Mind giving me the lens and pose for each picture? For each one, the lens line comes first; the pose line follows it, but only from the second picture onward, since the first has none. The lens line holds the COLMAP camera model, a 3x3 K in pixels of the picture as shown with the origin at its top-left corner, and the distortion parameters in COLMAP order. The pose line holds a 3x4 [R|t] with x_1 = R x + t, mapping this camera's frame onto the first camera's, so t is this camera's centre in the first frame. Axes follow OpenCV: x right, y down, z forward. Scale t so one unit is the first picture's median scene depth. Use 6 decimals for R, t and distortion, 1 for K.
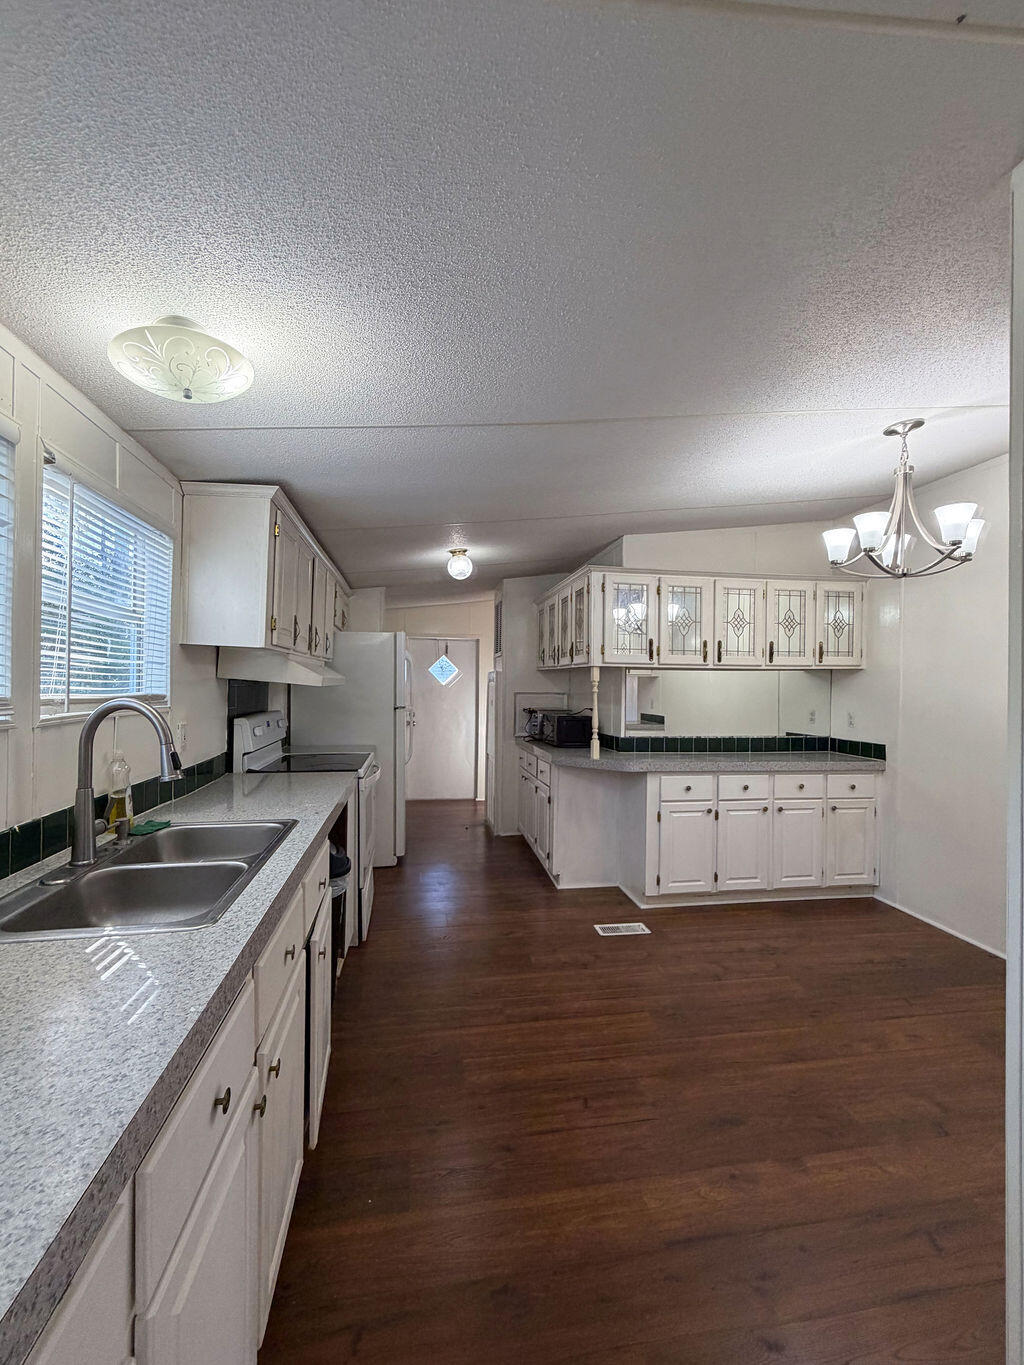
lens RADIAL K [[558.7, 0, 508.0], [0, 558.7, 687.0], [0, 0, 1]] dist [-0.000685, -0.000088]
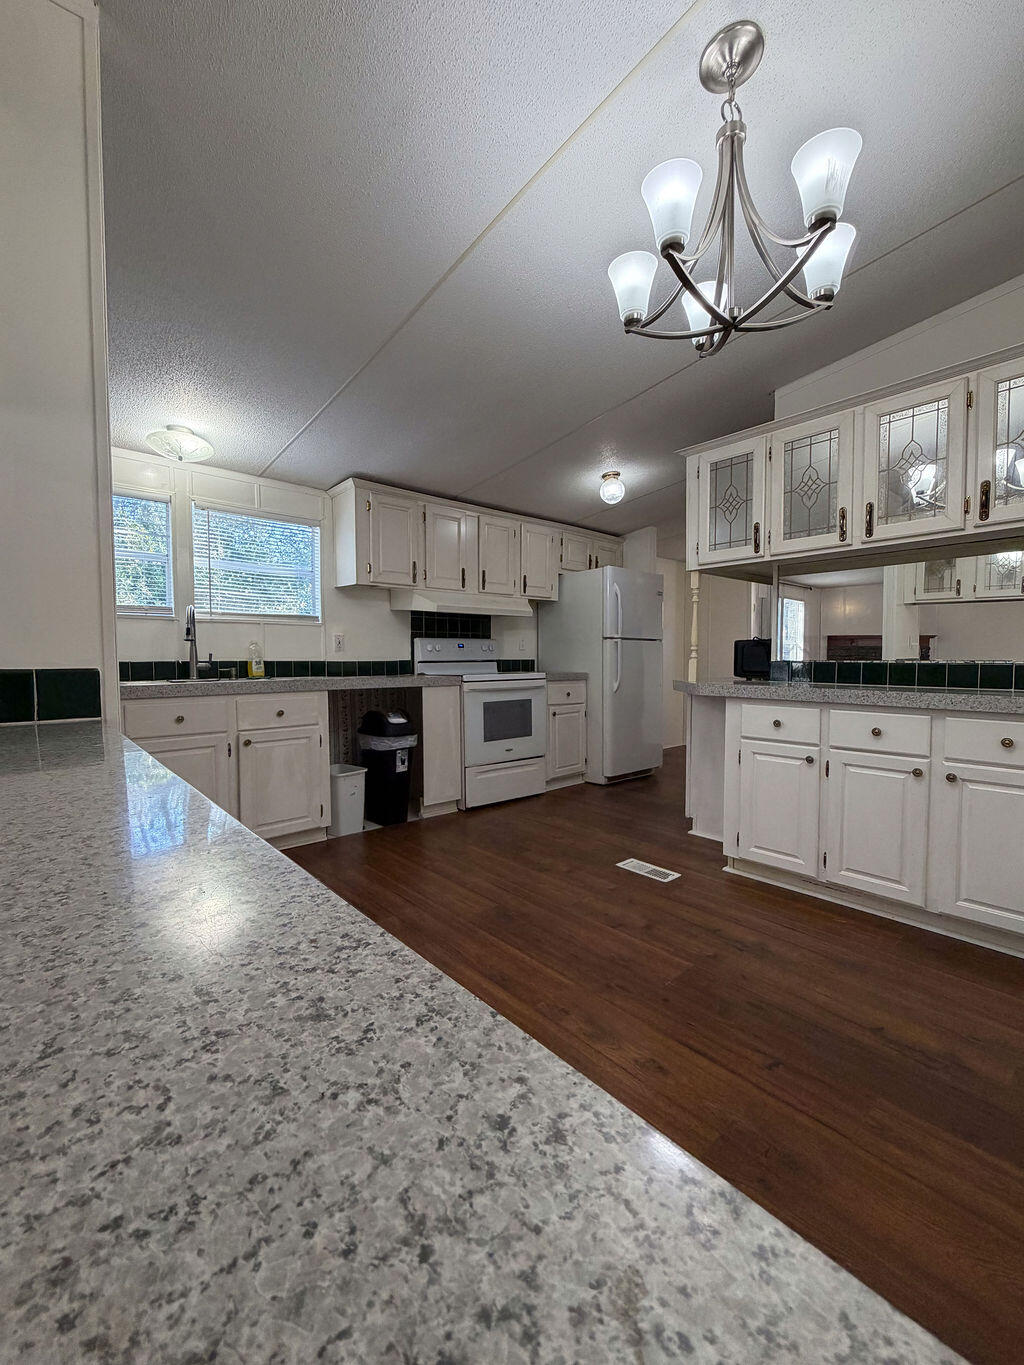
lens RADIAL K [[560.8, 0, 510.4], [0, 560.8, 680.7], [0, 0, 1]] dist [-0.001318, -0.000146]
pose [[0.548286, 0.025428, -0.835904, 0.824086], [0.010396, 0.999253, 0.037216, 0.108627], [0.836226, -0.029095, 0.547612, 0.363445]]
